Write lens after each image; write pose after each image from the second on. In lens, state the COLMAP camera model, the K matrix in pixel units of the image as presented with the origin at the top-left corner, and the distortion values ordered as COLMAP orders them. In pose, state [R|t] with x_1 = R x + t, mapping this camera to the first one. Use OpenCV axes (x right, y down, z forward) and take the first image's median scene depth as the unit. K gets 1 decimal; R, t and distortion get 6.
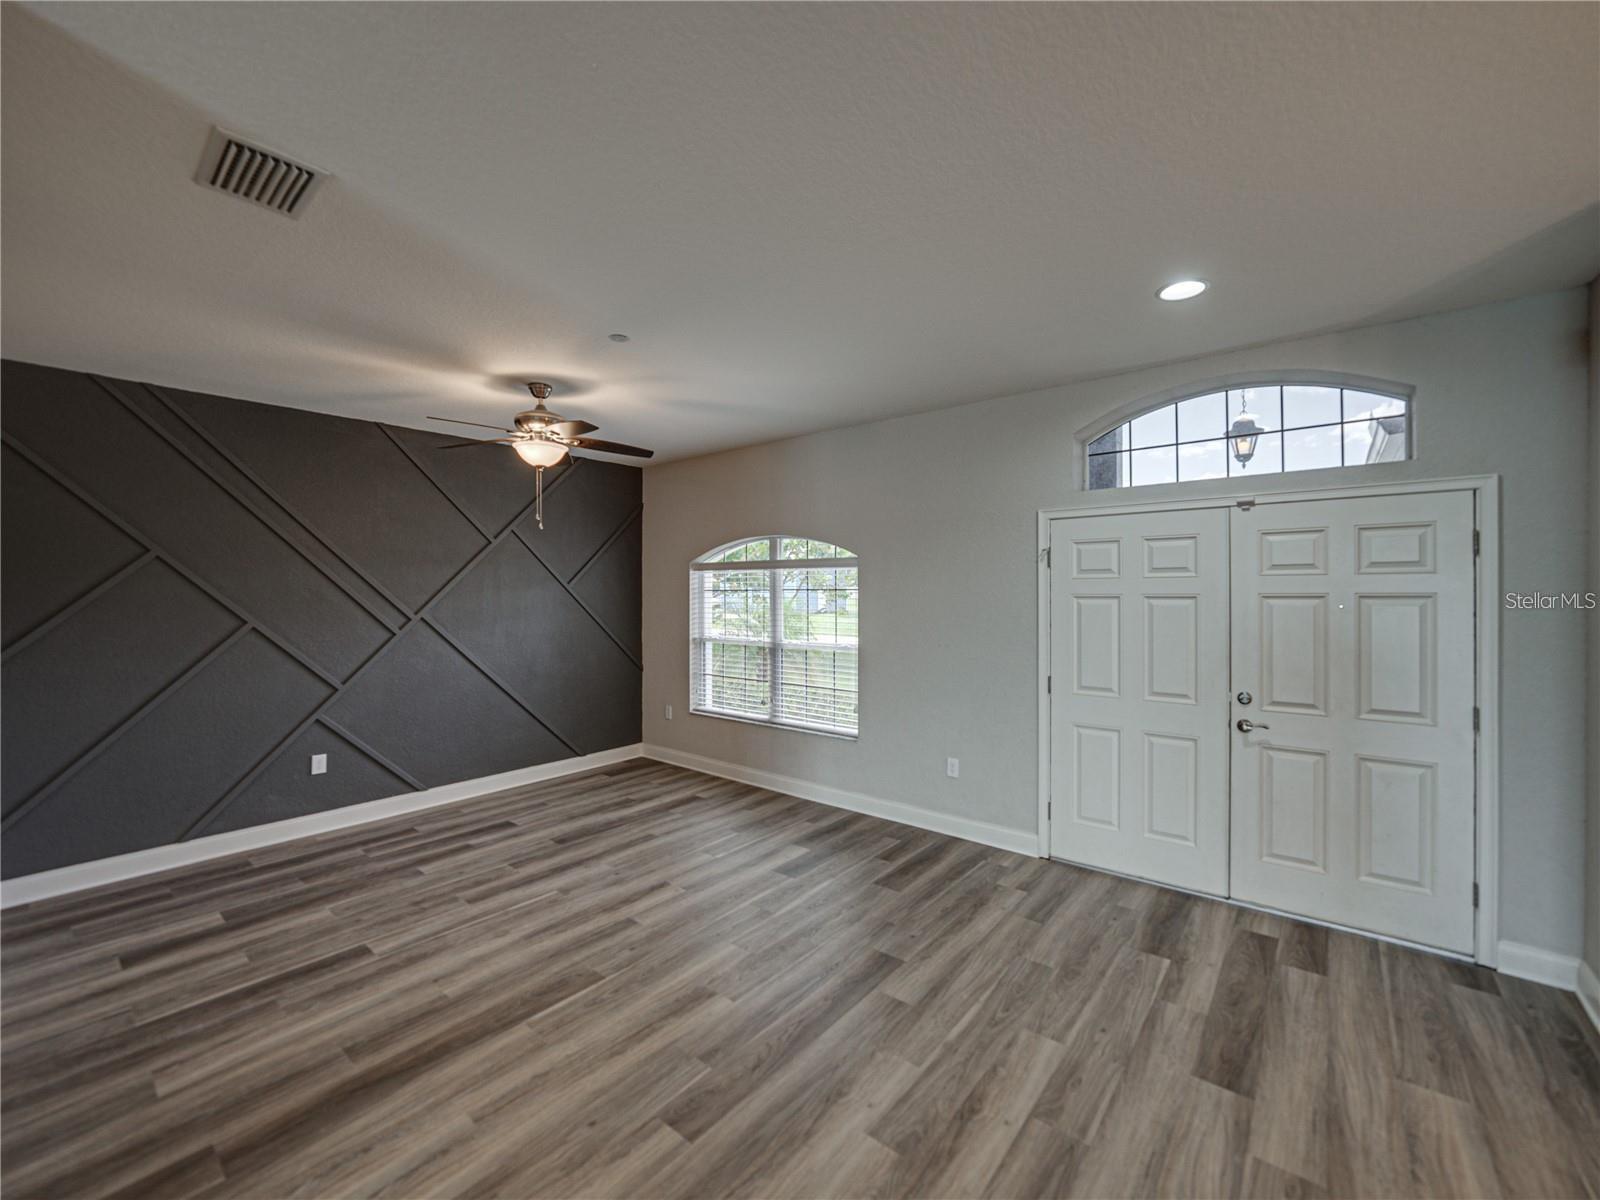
lens RADIAL K [[638.5, 0, 800.0], [0, 638.5, 583.6], [0, 0, 1]] dist [-0.029096, 0.007068]
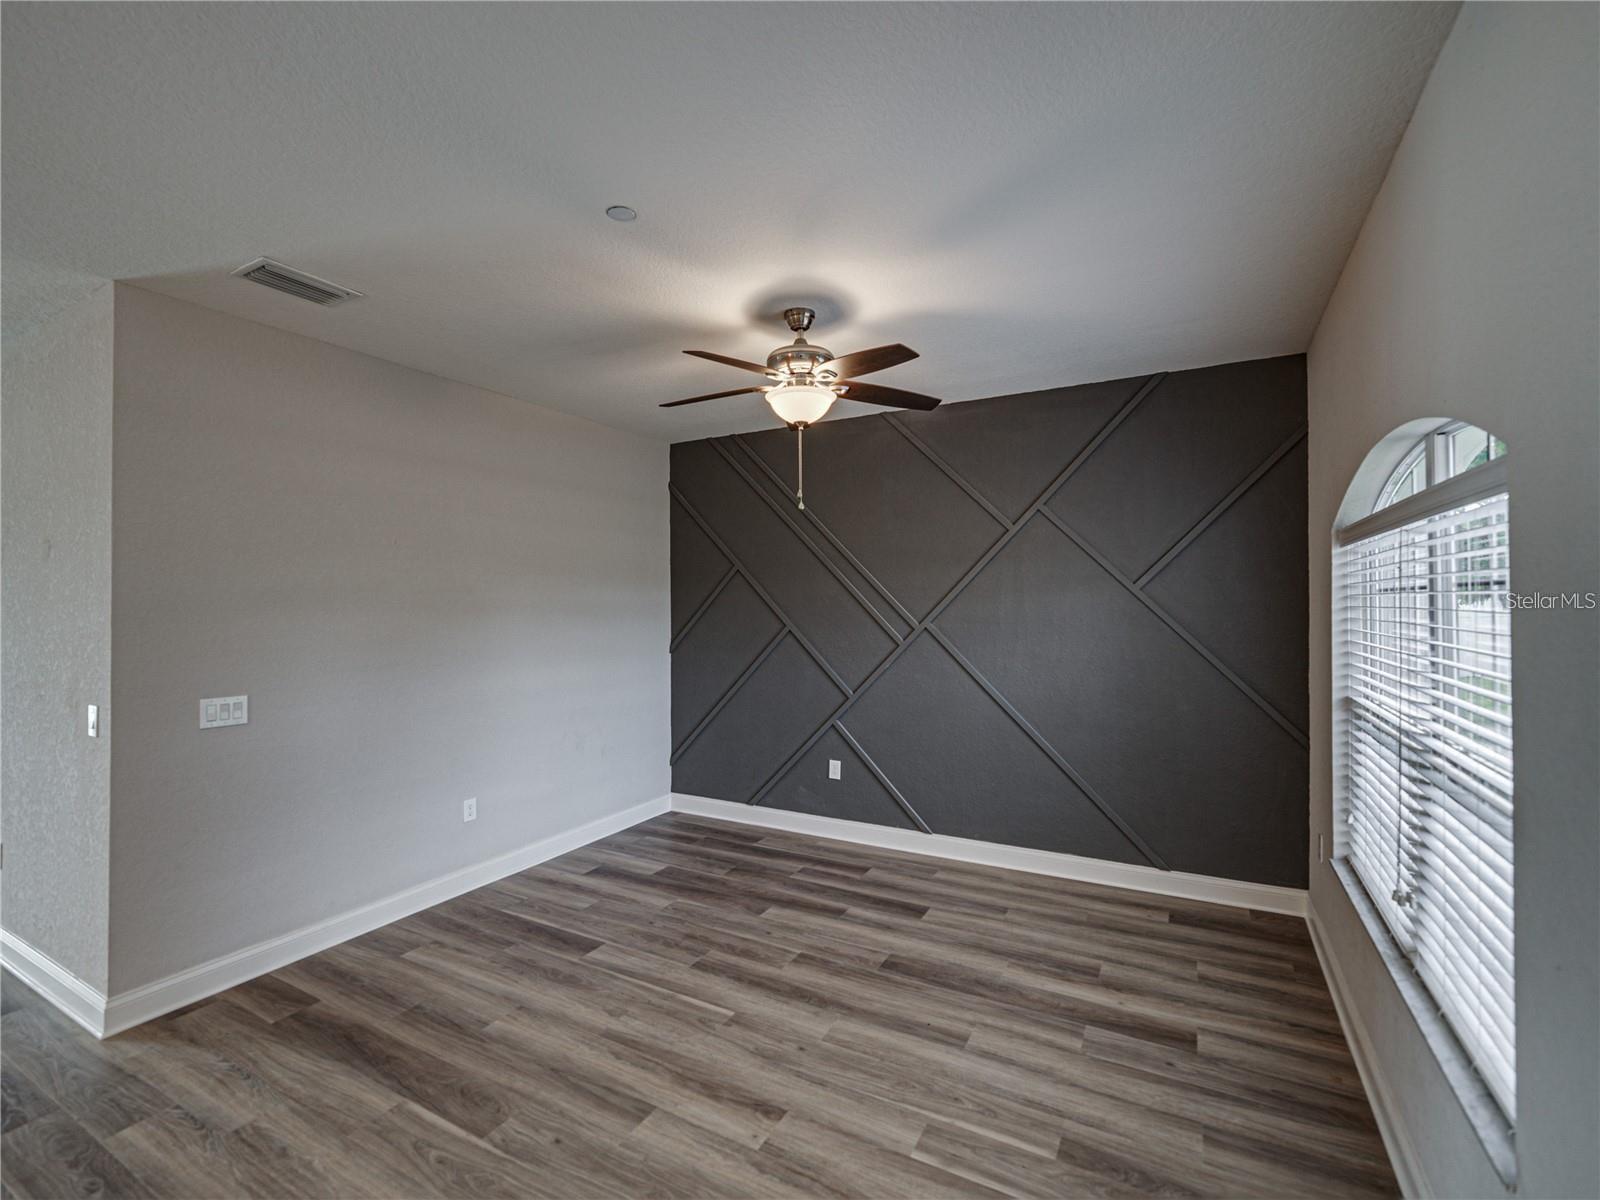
lens RADIAL K [[702.5, 0, 800.0], [0, 702.5, 600.0], [0, 0, 1]] dist [-0.009513, 0.000164]
pose [[0.194343, -0.000546, -0.980934, 0.349592], [0.018319, 0.999827, 0.003073, 0.012244], [0.980763, -0.018566, 0.194319, 0.787485]]
